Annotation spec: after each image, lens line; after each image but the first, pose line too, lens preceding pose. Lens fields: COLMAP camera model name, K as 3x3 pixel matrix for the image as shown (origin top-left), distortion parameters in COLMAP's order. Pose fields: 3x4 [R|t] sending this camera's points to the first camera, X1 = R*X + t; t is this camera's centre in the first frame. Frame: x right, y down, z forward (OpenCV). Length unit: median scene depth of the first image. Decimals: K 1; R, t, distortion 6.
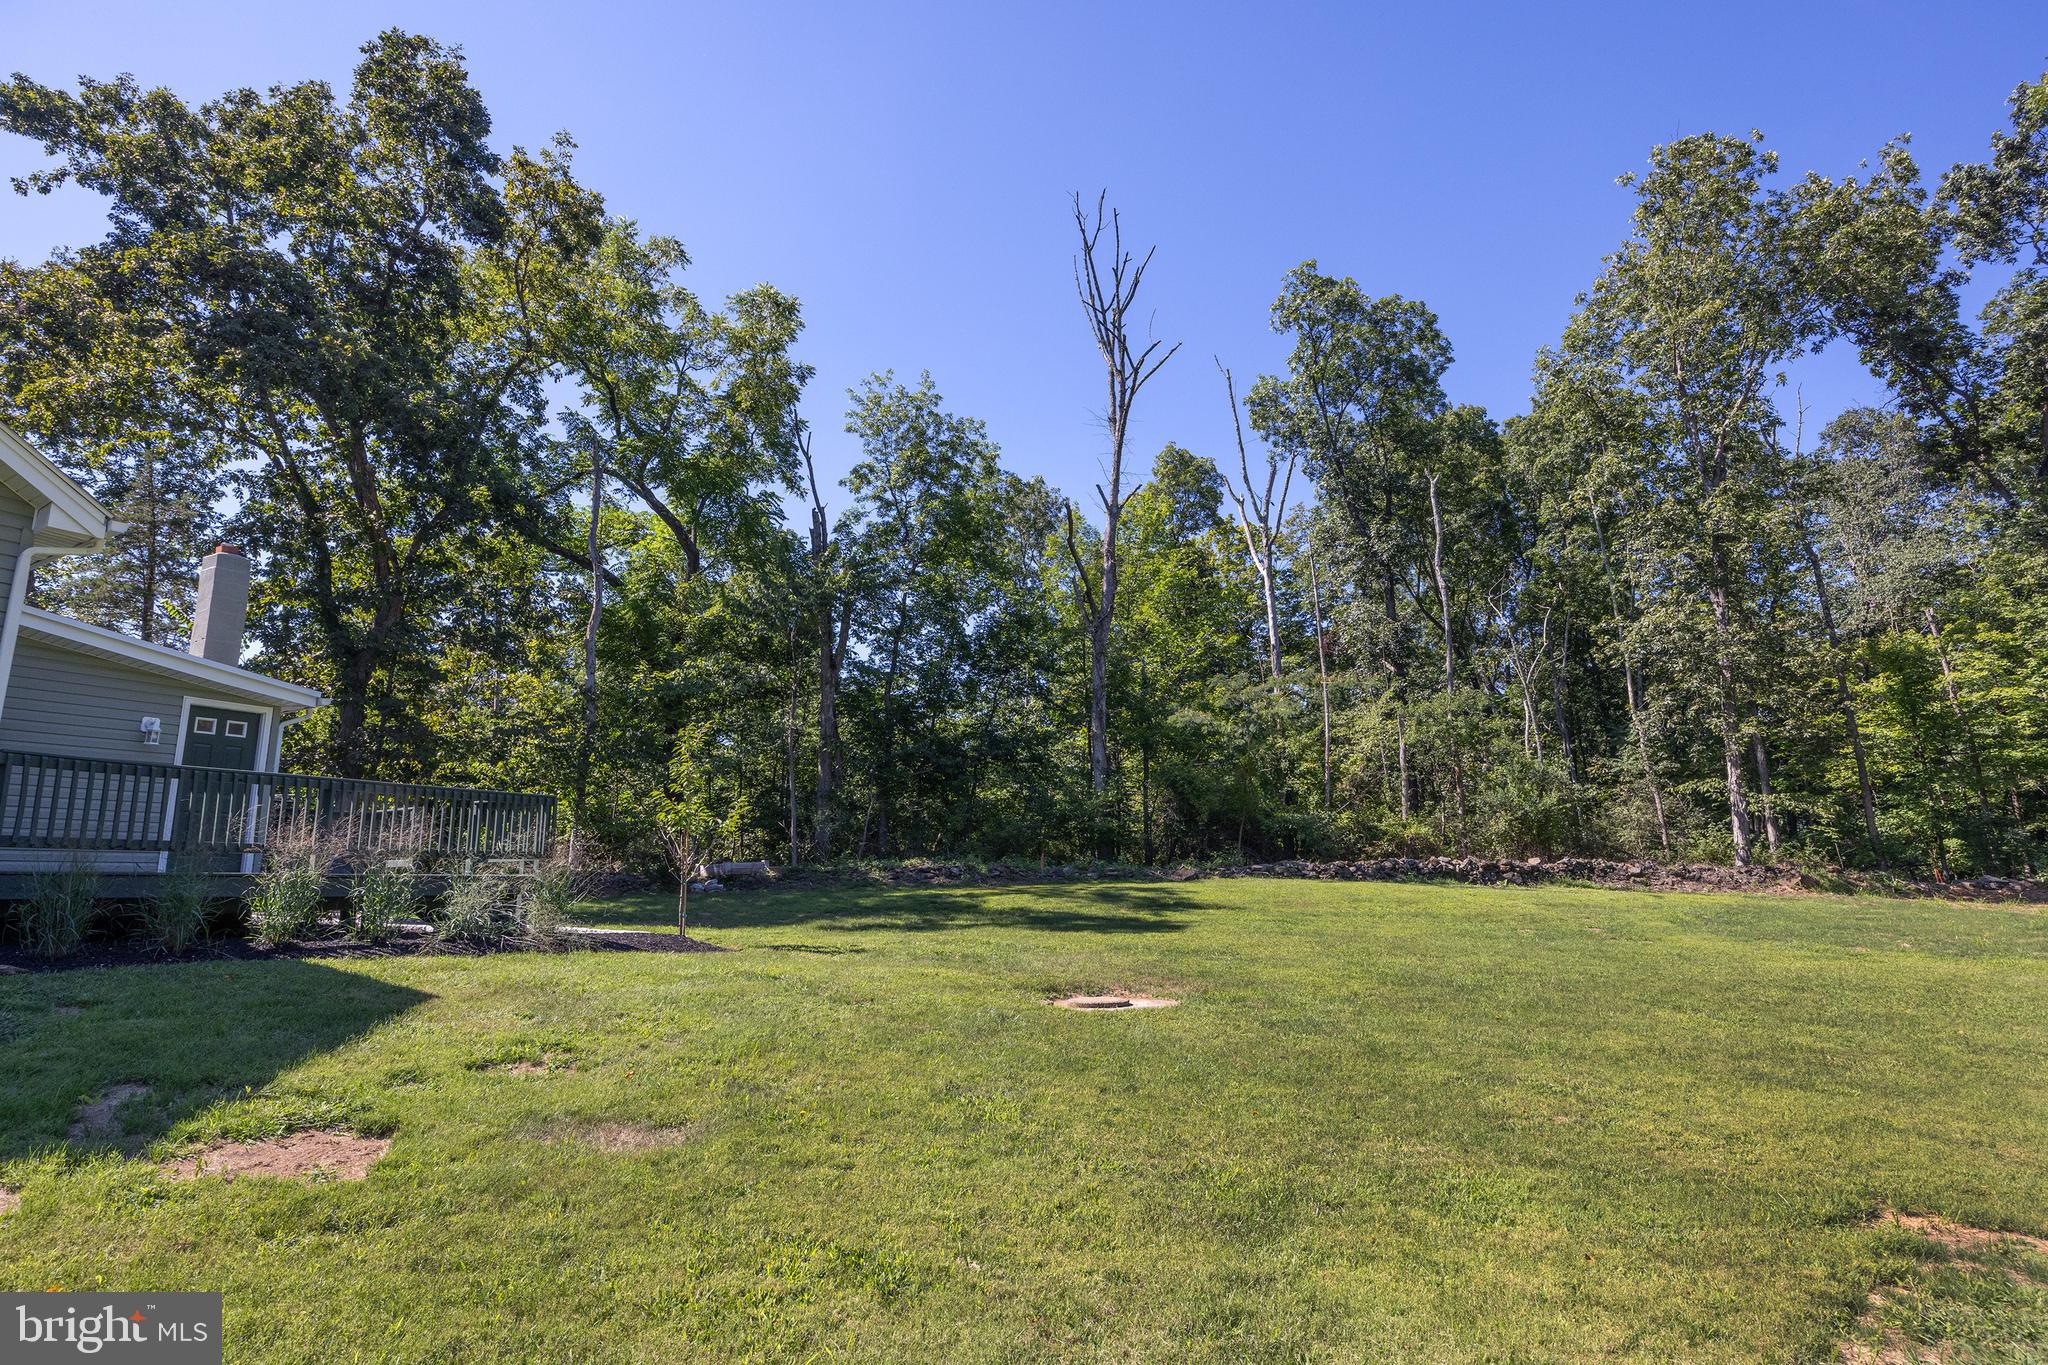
lens RADIAL K [[1040.3, 0, 1024.0], [0, 1040.3, 682.5], [0, 0, 1]] dist [0.000216, 0.000089]
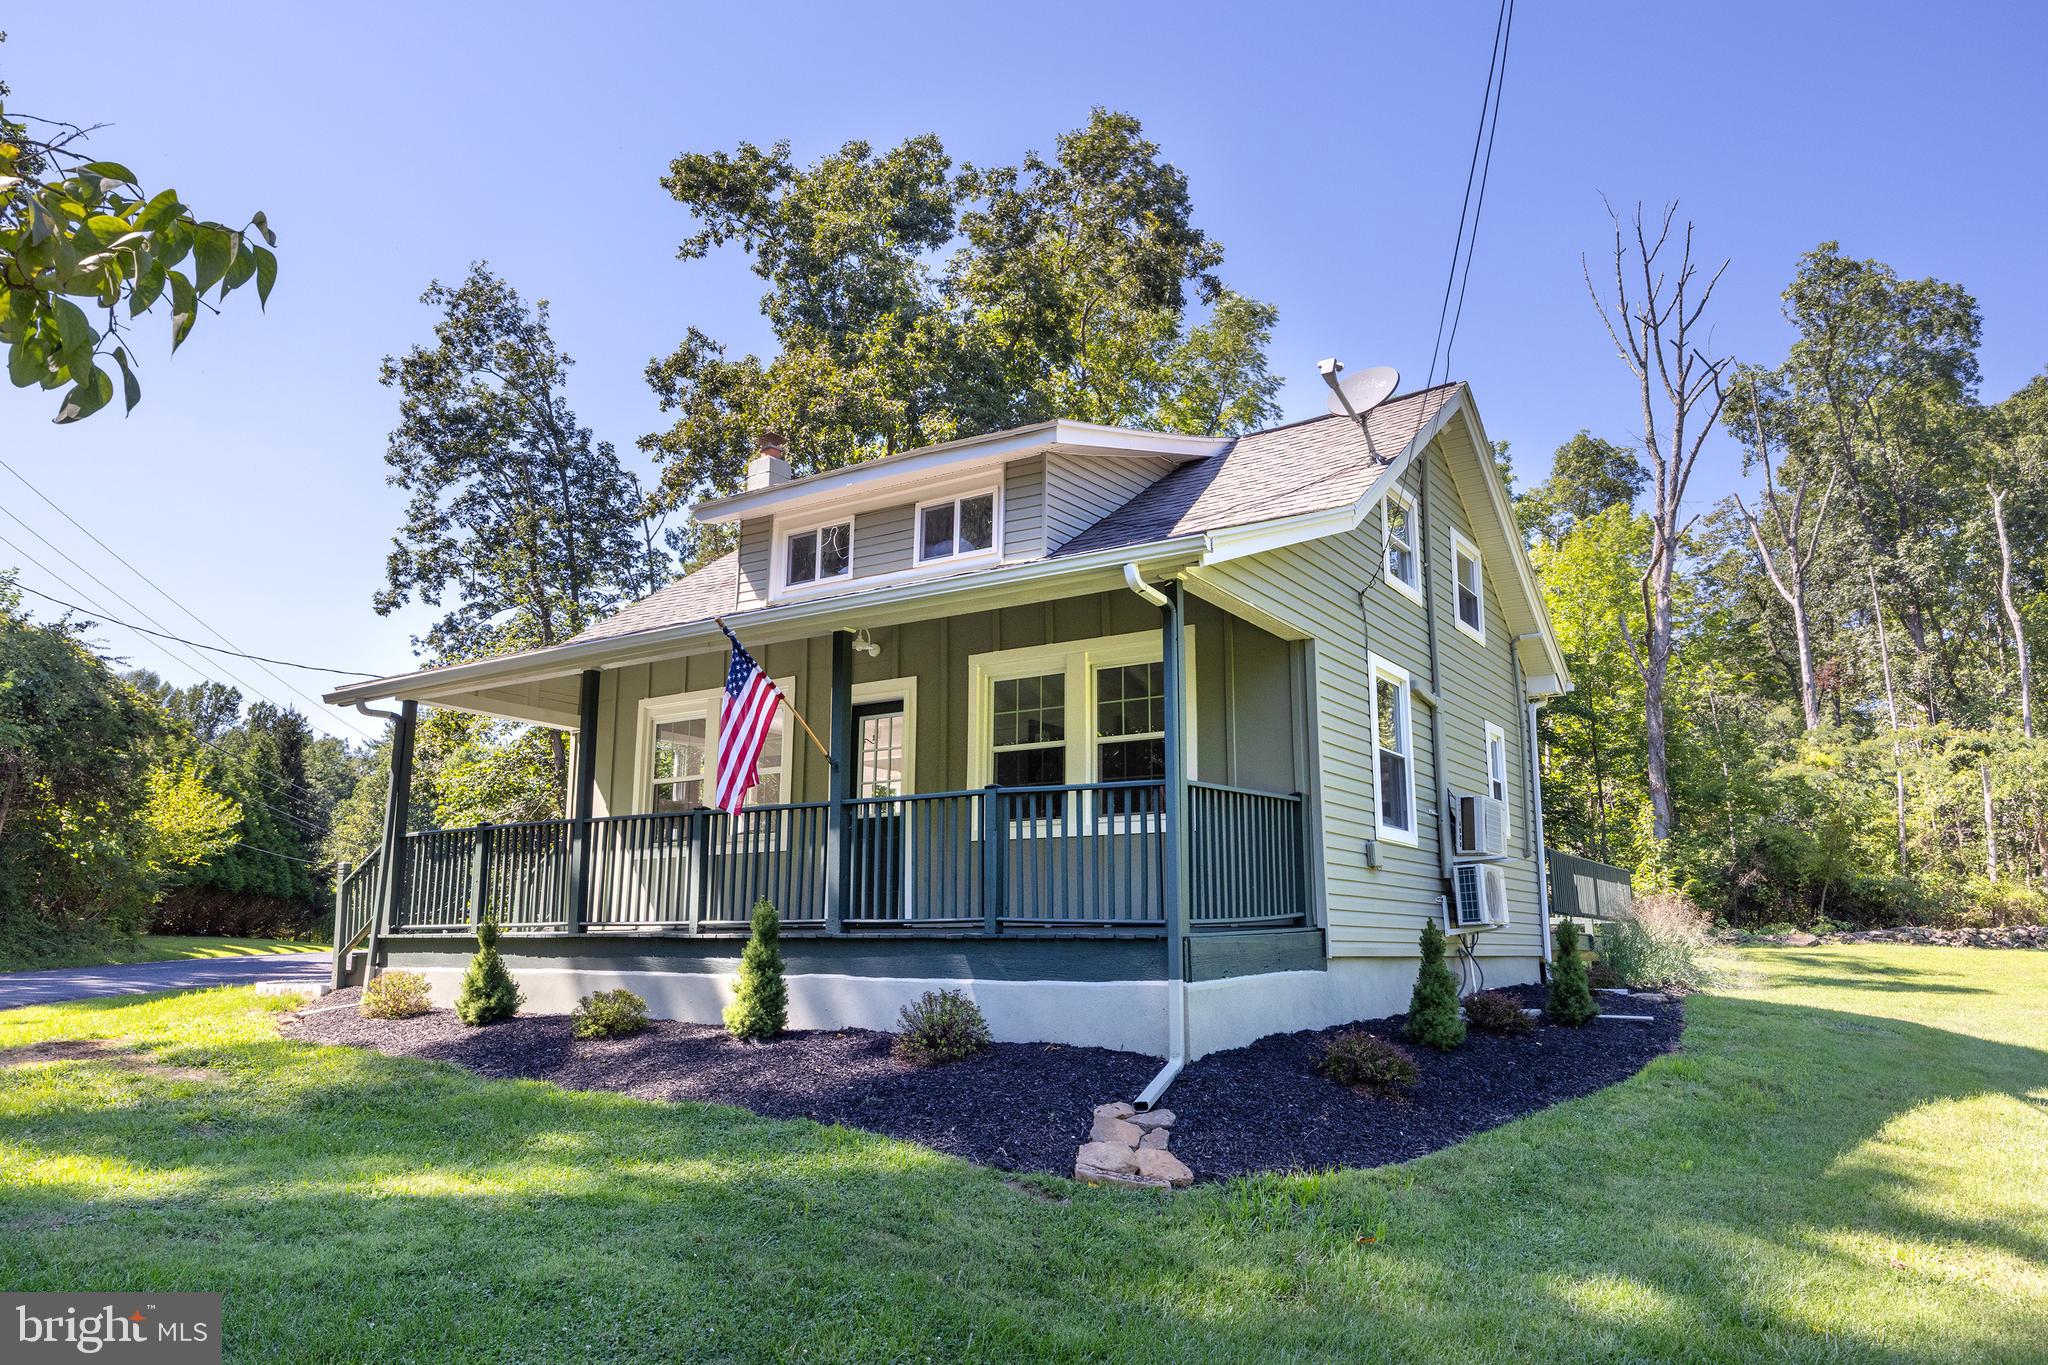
lens RADIAL K [[1370.5, 0, 1024.0], [0, 1370.5, 682.5], [0, 0, 1]] dist [0.006299, -0.000280]
pose [[0.997670, 0.002124, -0.068188, -0.391616], [-0.002153, 0.999998, -0.000363, -0.039250], [0.068187, 0.000509, 0.997672, -0.243870]]
